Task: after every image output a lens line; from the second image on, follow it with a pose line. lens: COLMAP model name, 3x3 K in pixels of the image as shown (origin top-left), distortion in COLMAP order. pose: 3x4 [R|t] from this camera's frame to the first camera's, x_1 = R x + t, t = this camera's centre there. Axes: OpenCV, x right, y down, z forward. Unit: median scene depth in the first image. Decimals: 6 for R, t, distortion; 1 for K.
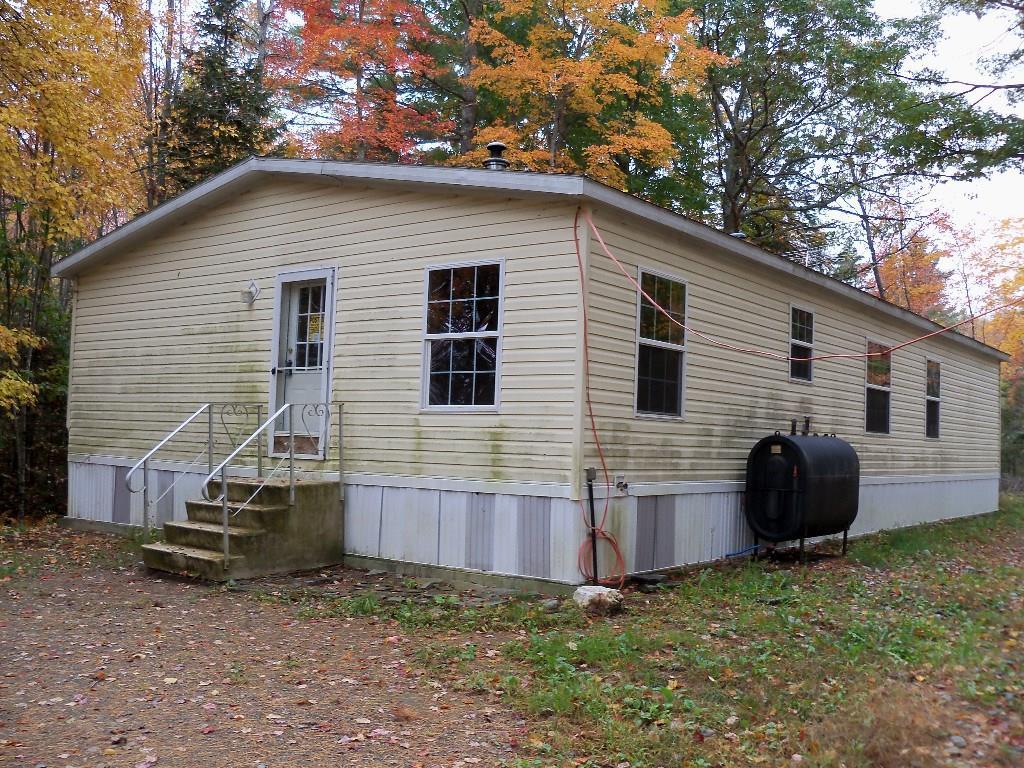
lens RADIAL K [[1064.7, 0, 523.9], [0, 1064.7, 385.4], [0, 0, 1]] dist [-0.229695, 0.272850]
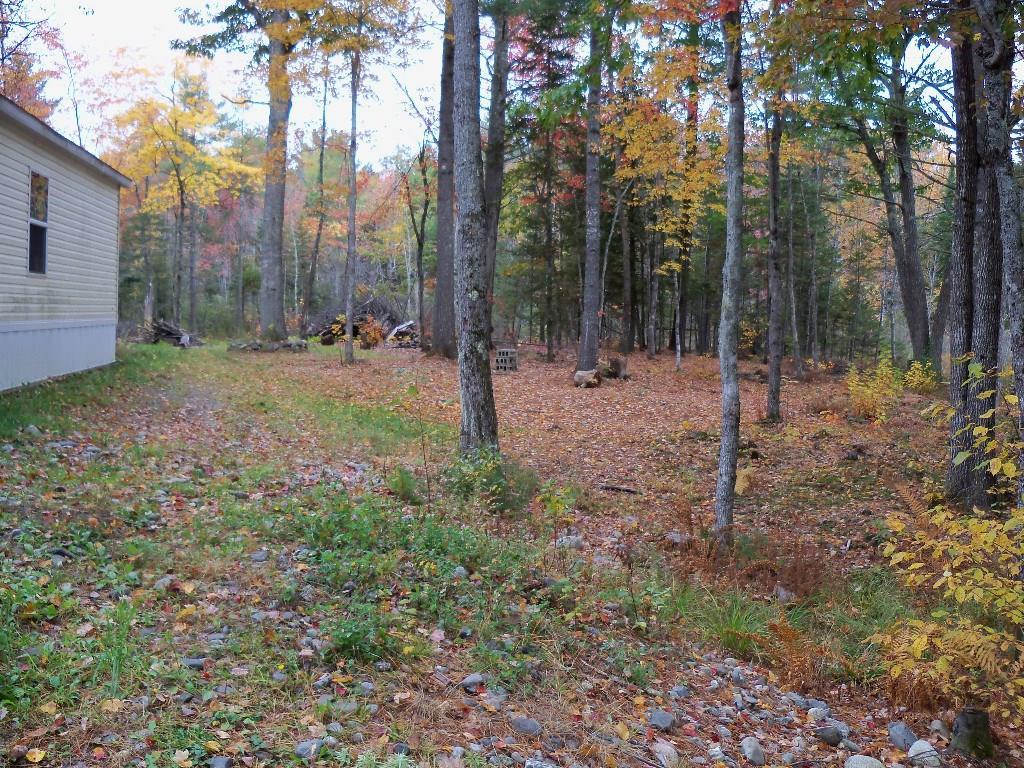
lens RADIAL K [[1064.7, 0, 523.9], [0, 1064.7, 385.4], [0, 0, 1]] dist [-0.229695, 0.272850]
pose [[0.681240, -0.050748, 0.730299, 0.069433], [-0.060521, 0.990275, 0.125269, 0.014143], [-0.729555, -0.129537, 0.671543, 0.181864]]
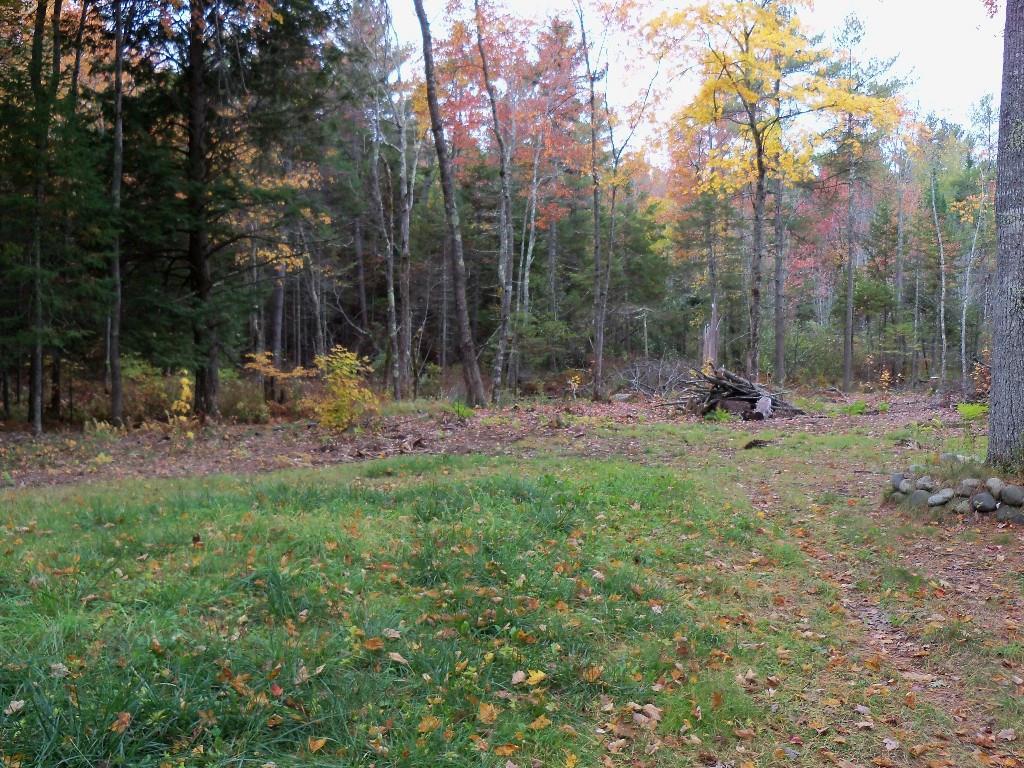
lens RADIAL K [[1064.7, 0, 523.9], [0, 1064.7, 385.4], [0, 0, 1]] dist [-0.229695, 0.272850]
pose [[0.962039, -0.022753, 0.271962, 0.264189], [-0.010943, 0.992501, 0.121743, 0.034998], [-0.272692, -0.120098, 0.954576, 0.525384]]
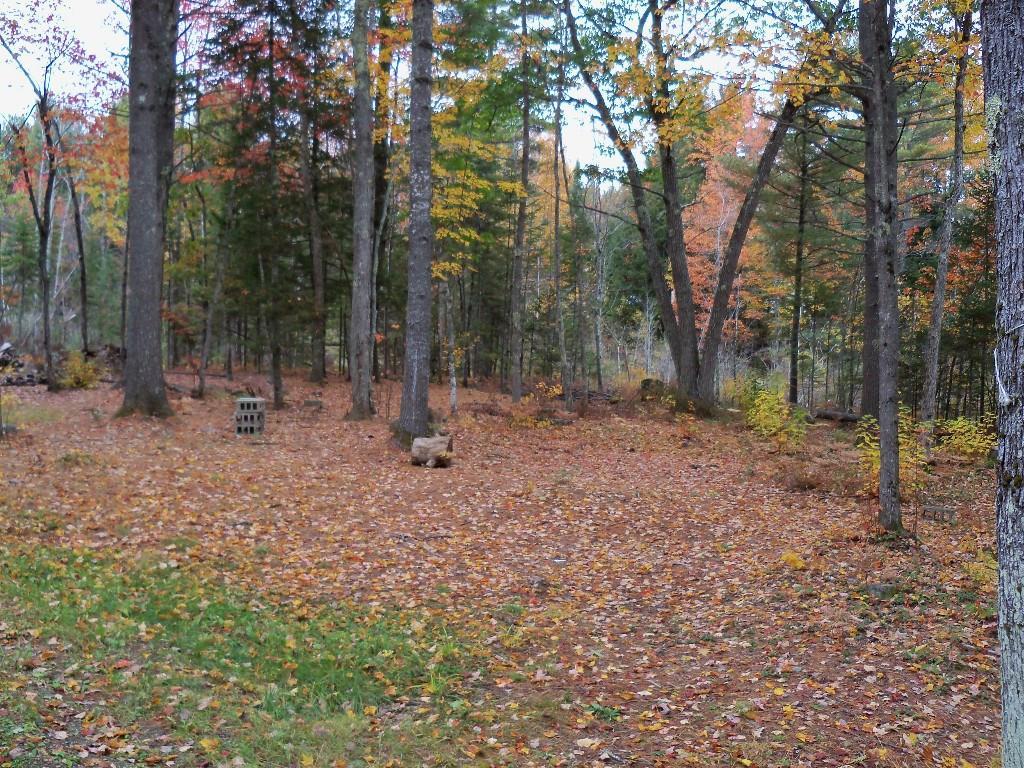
lens RADIAL K [[1064.7, 0, 523.9], [0, 1064.7, 385.4], [0, 0, 1]] dist [-0.229695, 0.272850]
pose [[0.315518, -0.061766, 0.946907, 0.184006], [-0.075401, 0.993092, 0.089902, 0.024832], [-0.945919, -0.099763, 0.308681, 0.388971]]
